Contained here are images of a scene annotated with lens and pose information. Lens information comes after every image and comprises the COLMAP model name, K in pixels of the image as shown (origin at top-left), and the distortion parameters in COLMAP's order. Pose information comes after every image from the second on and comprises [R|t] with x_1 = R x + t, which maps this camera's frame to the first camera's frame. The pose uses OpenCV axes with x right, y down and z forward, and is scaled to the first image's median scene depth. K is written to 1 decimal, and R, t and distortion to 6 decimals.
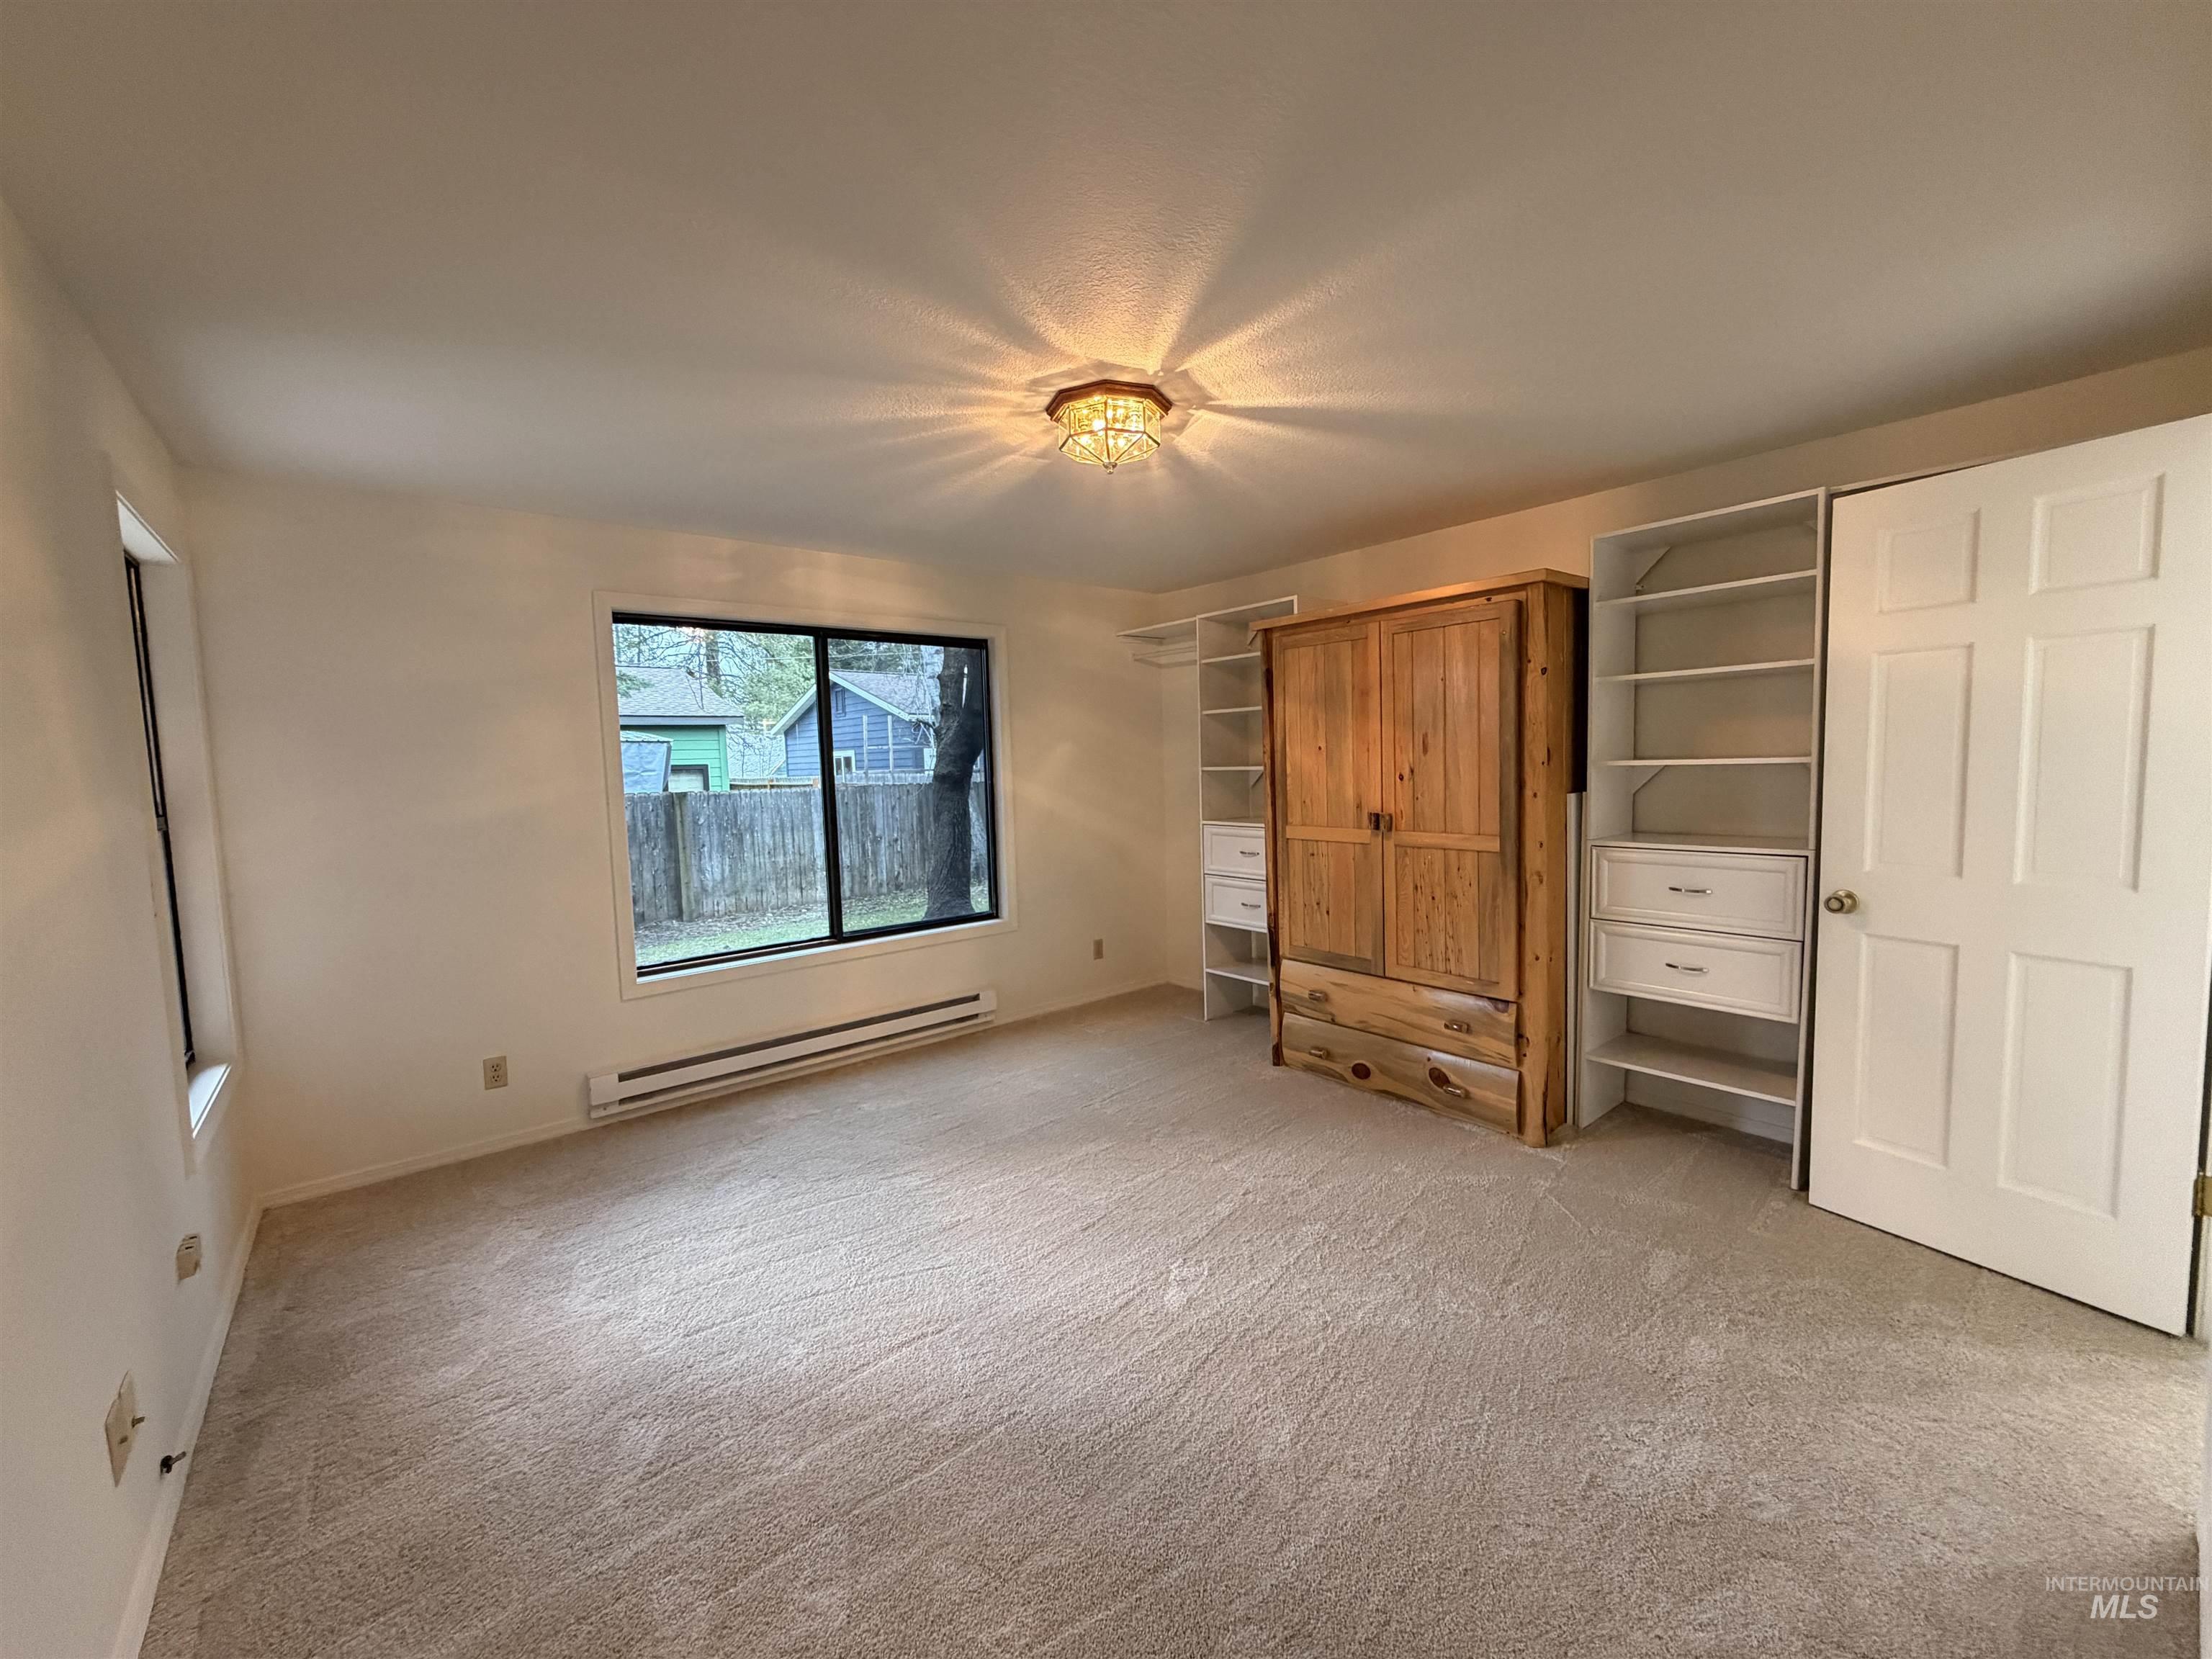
lens RADIAL K [[874.8, 0, 1099.9], [0, 874.8, 830.6], [0, 0, 1]] dist [-0.002038, 0.000276]
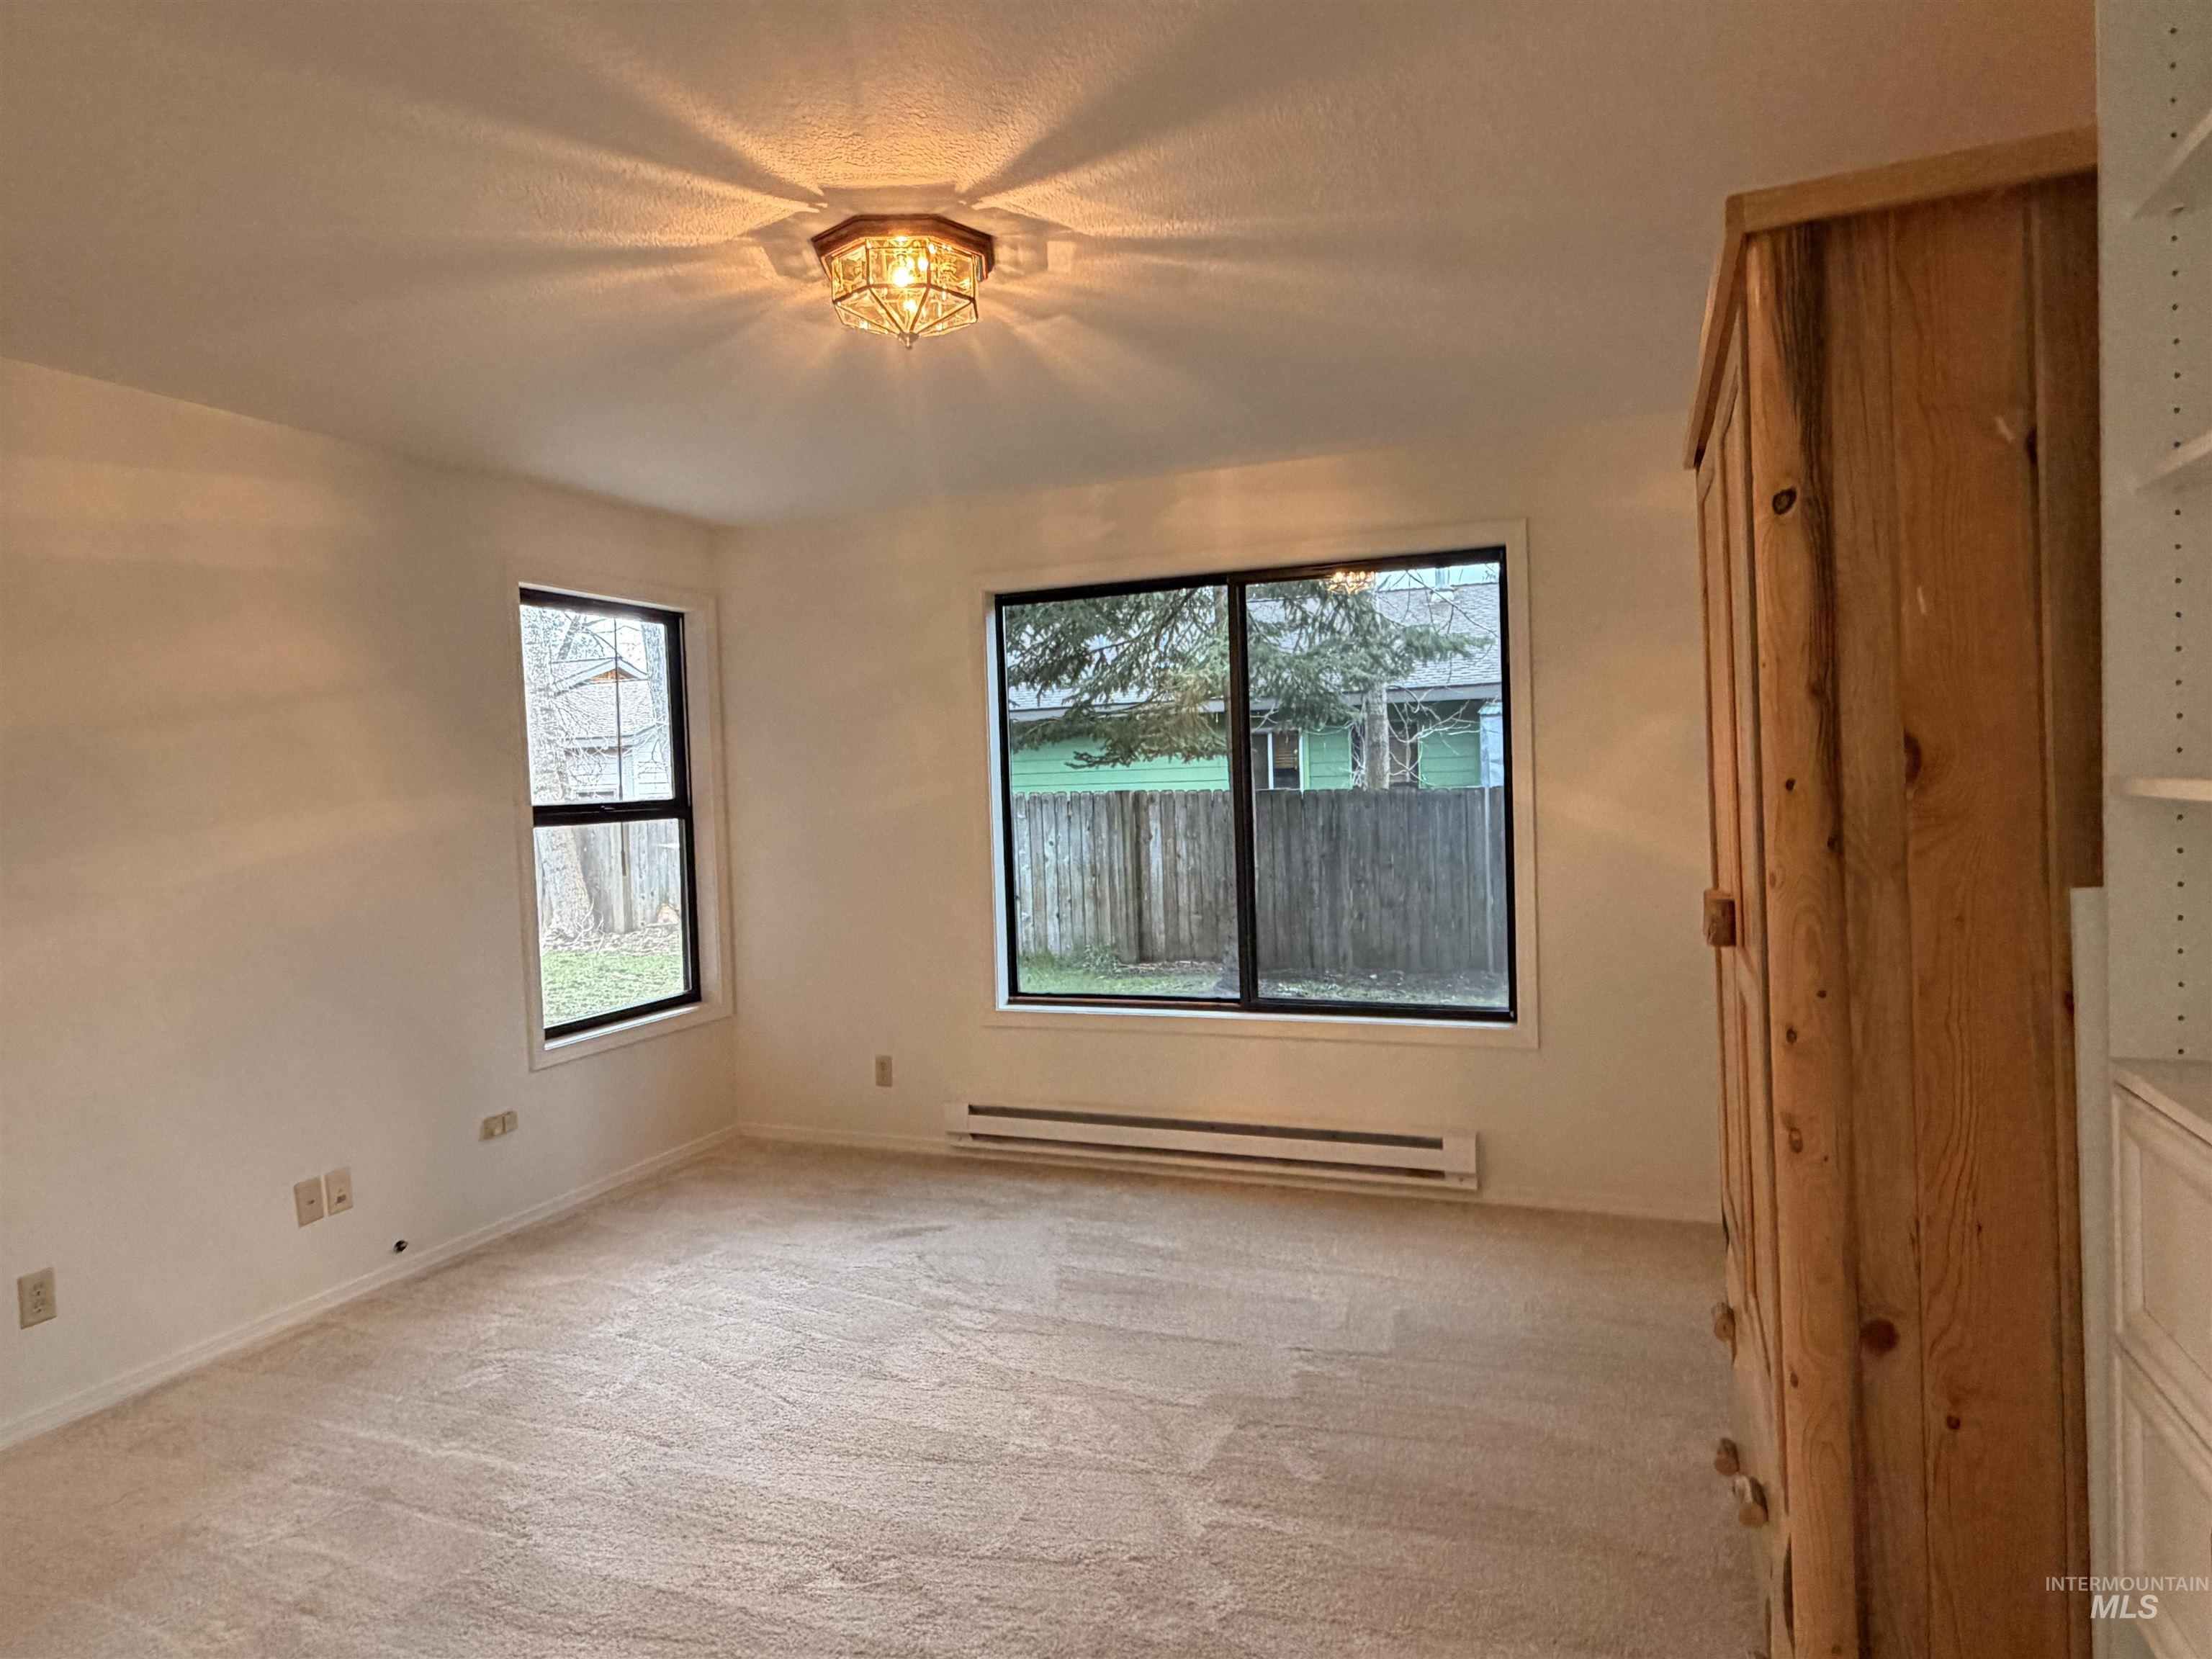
lens RADIAL K [[1266.2, 0, 1028.3], [0, 1266.2, 821.3], [0, 0, 1]] dist [0.004668, 0.000596]
pose [[0.475603, 0.041073, -0.878701, 0.806530], [-0.050001, 0.998557, 0.019612, -0.057776], [0.878238, 0.034608, 0.476970, 0.540387]]
